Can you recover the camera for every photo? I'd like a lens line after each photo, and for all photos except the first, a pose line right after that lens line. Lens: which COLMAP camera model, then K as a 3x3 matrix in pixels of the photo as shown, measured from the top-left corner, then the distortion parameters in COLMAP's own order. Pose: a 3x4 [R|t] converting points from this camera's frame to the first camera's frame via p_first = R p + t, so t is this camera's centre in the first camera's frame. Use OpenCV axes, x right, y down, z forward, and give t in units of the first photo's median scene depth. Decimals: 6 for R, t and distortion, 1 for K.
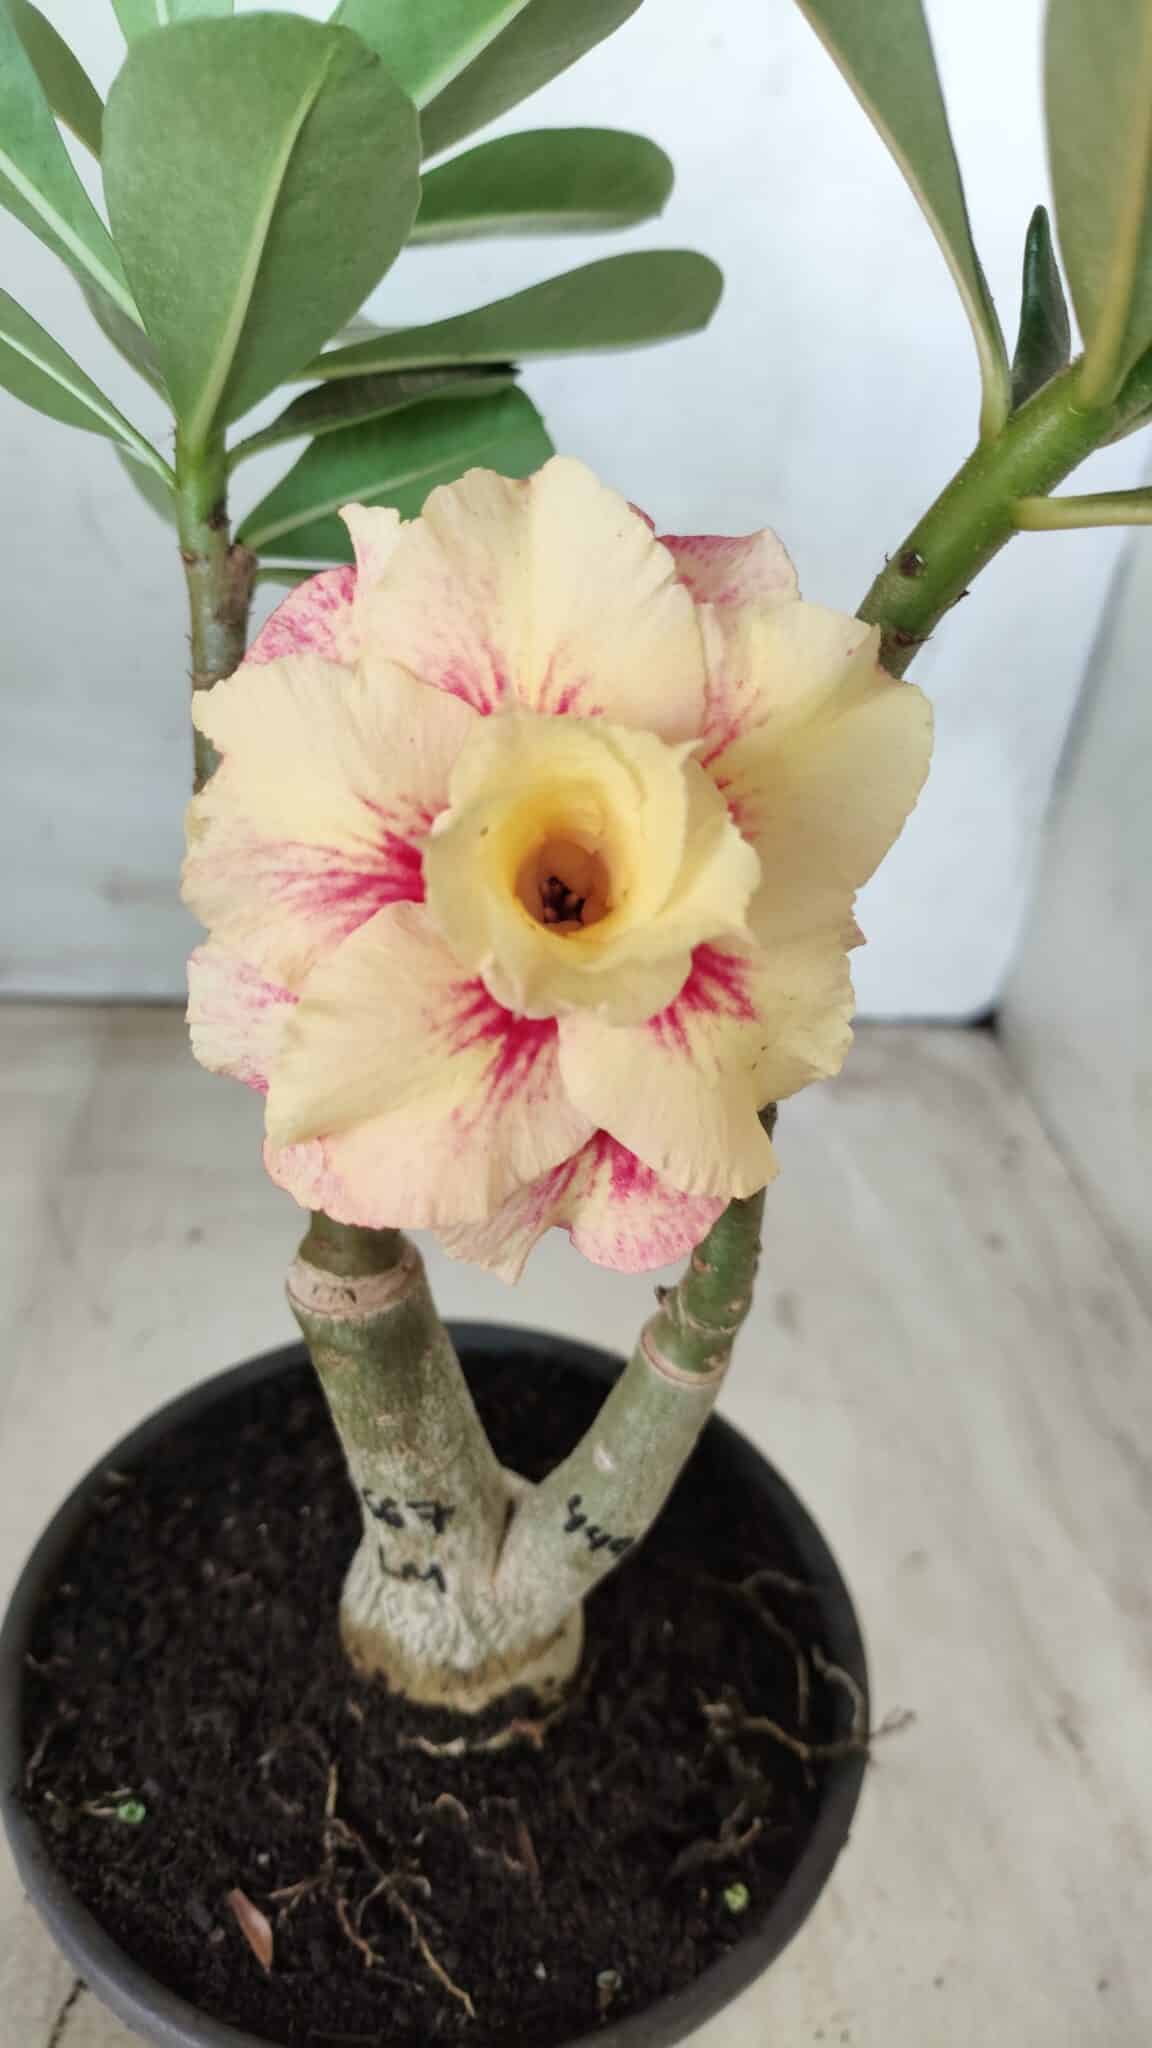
lens RADIAL K [[1618.8, 0, 576.0], [0, 1618.8, 1024.0], [0, 0, 1]] dist [0.081580, -0.224614]
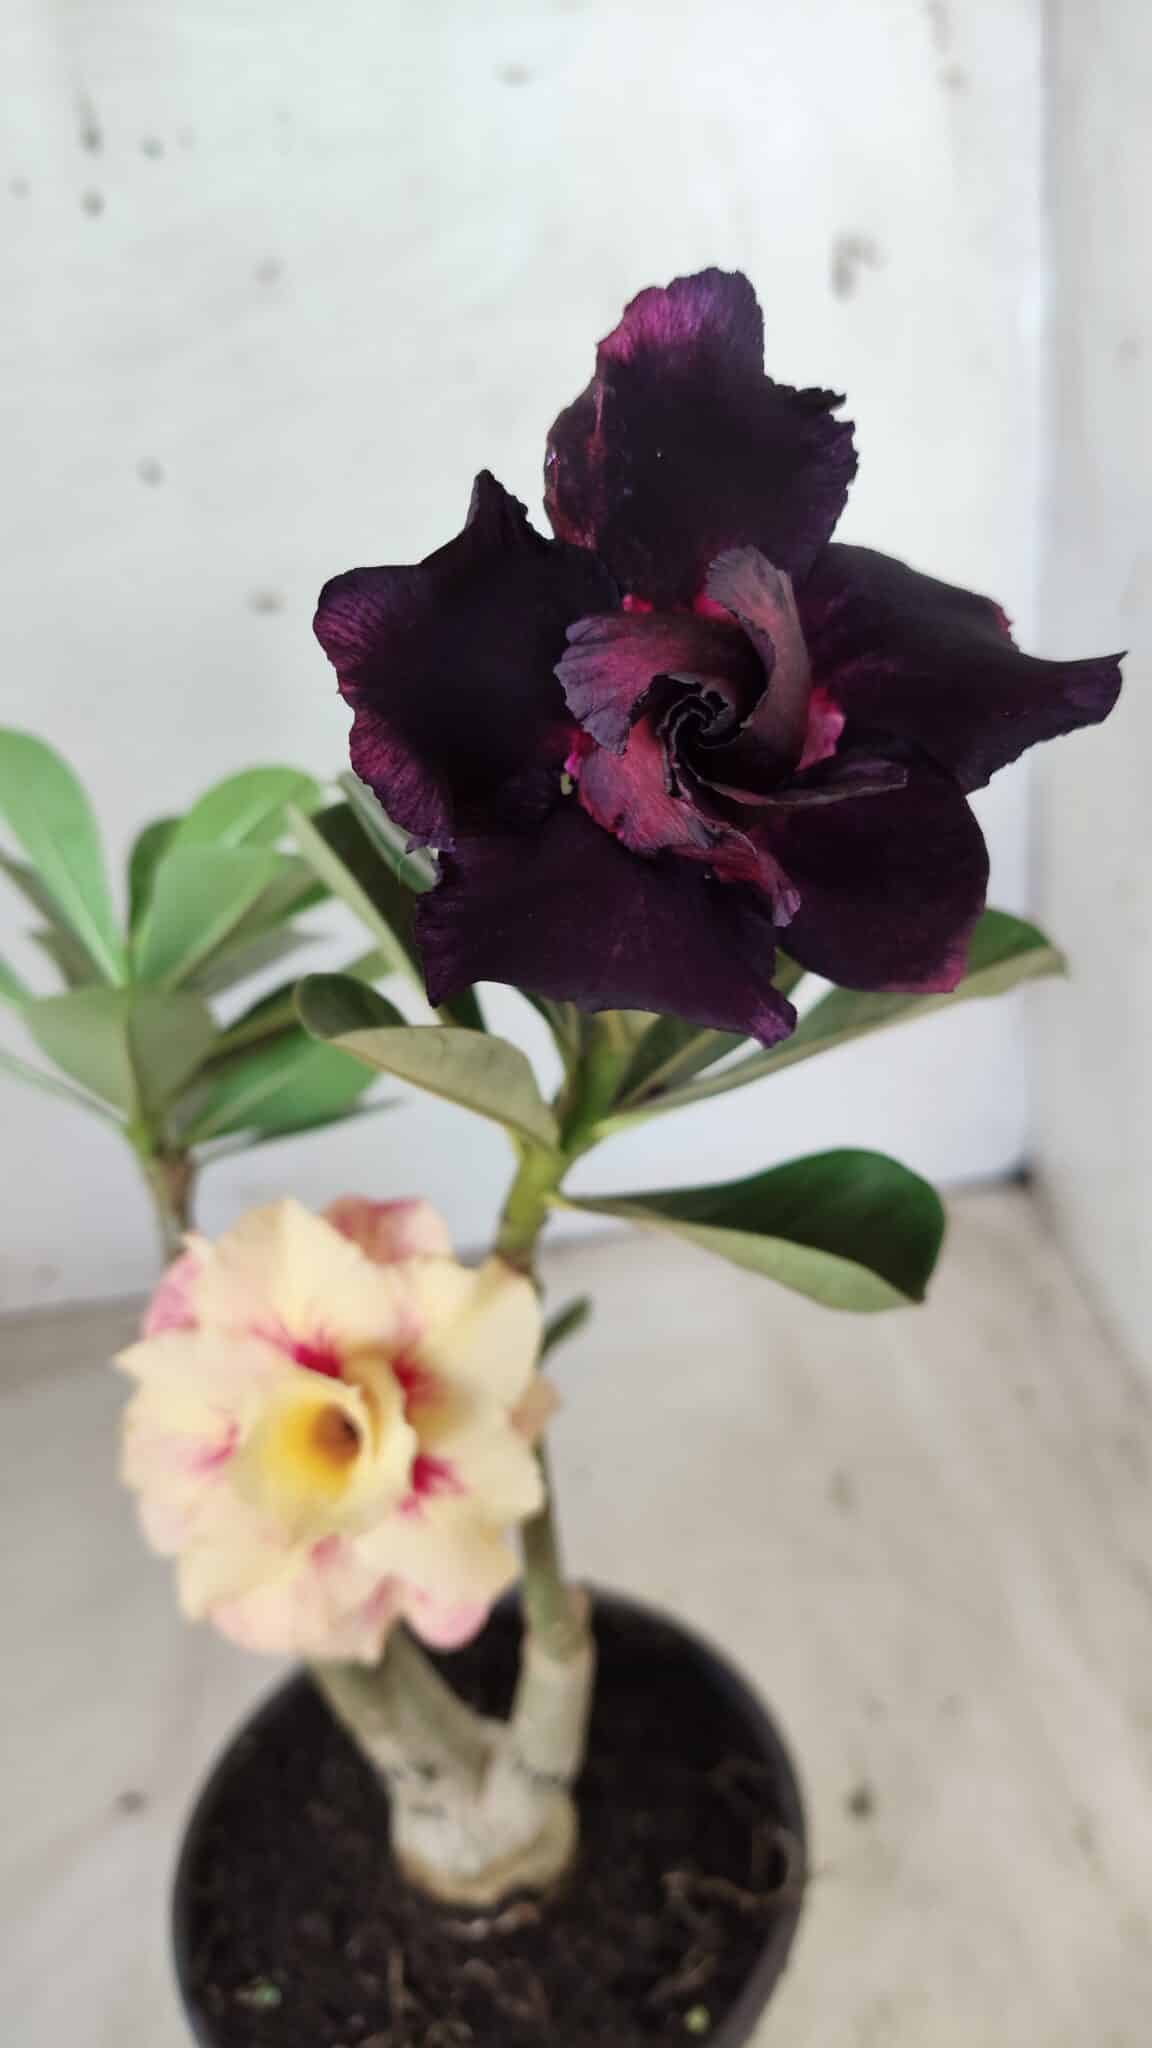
lens RADIAL K [[1618.8, 0, 576.0], [0, 1618.8, 1024.0], [0, 0, 1]] dist [0.081580, -0.224614]
pose [[0.978314, -0.166838, -0.122747, 0.310944], [0.158874, 0.984662, -0.072109, -0.208277], [0.132895, 0.051044, 0.989815, -0.410056]]
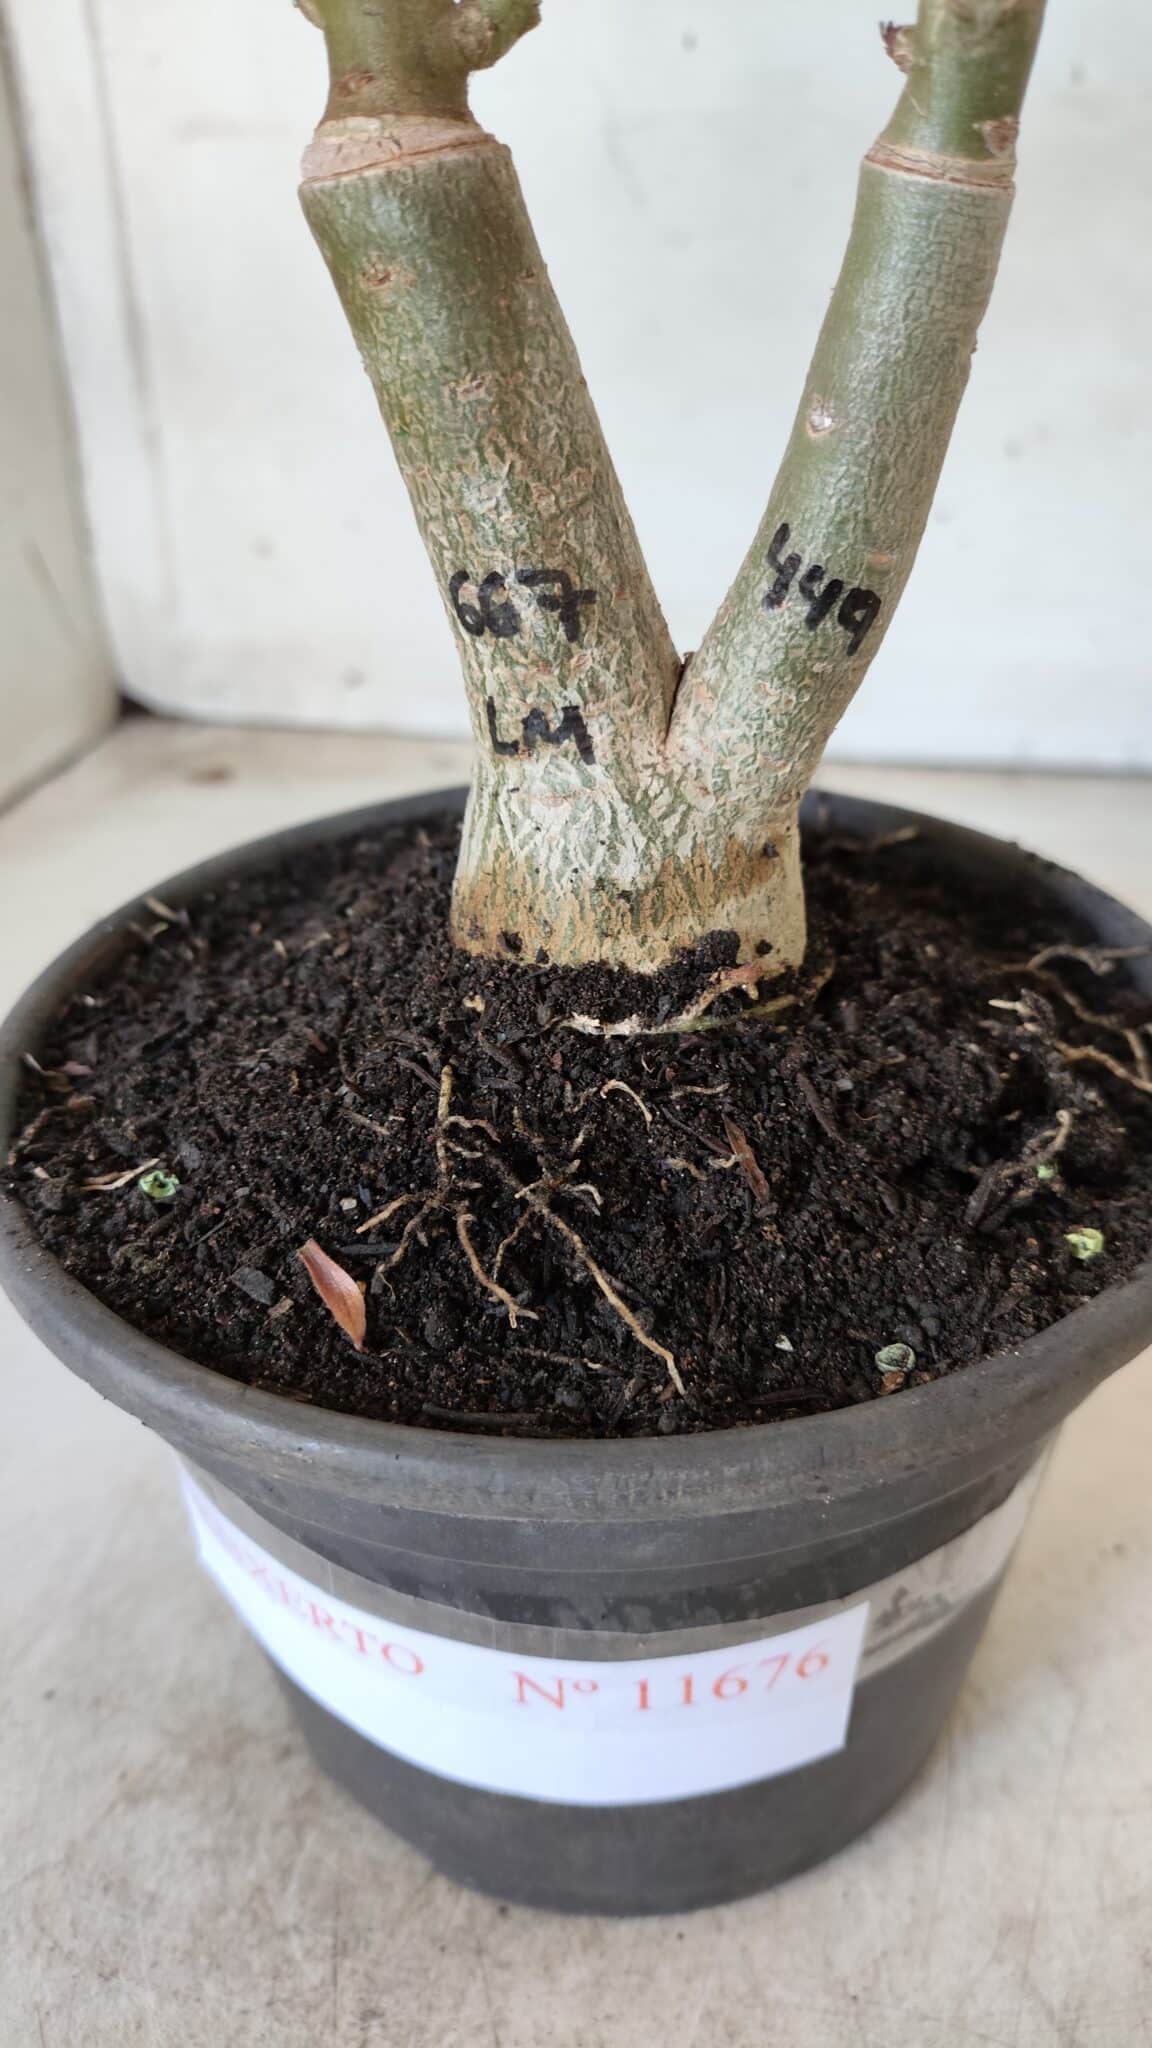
lens RADIAL K [[1618.8, 0, 576.0], [0, 1618.8, 1024.0], [0, 0, 1]] dist [0.081580, -0.224614]
pose [[0.992057, -0.078464, -0.098313, -0.030310], [0.074437, 0.996255, -0.043986, 0.476866], [0.101397, 0.036319, 0.994183, 0.351822]]
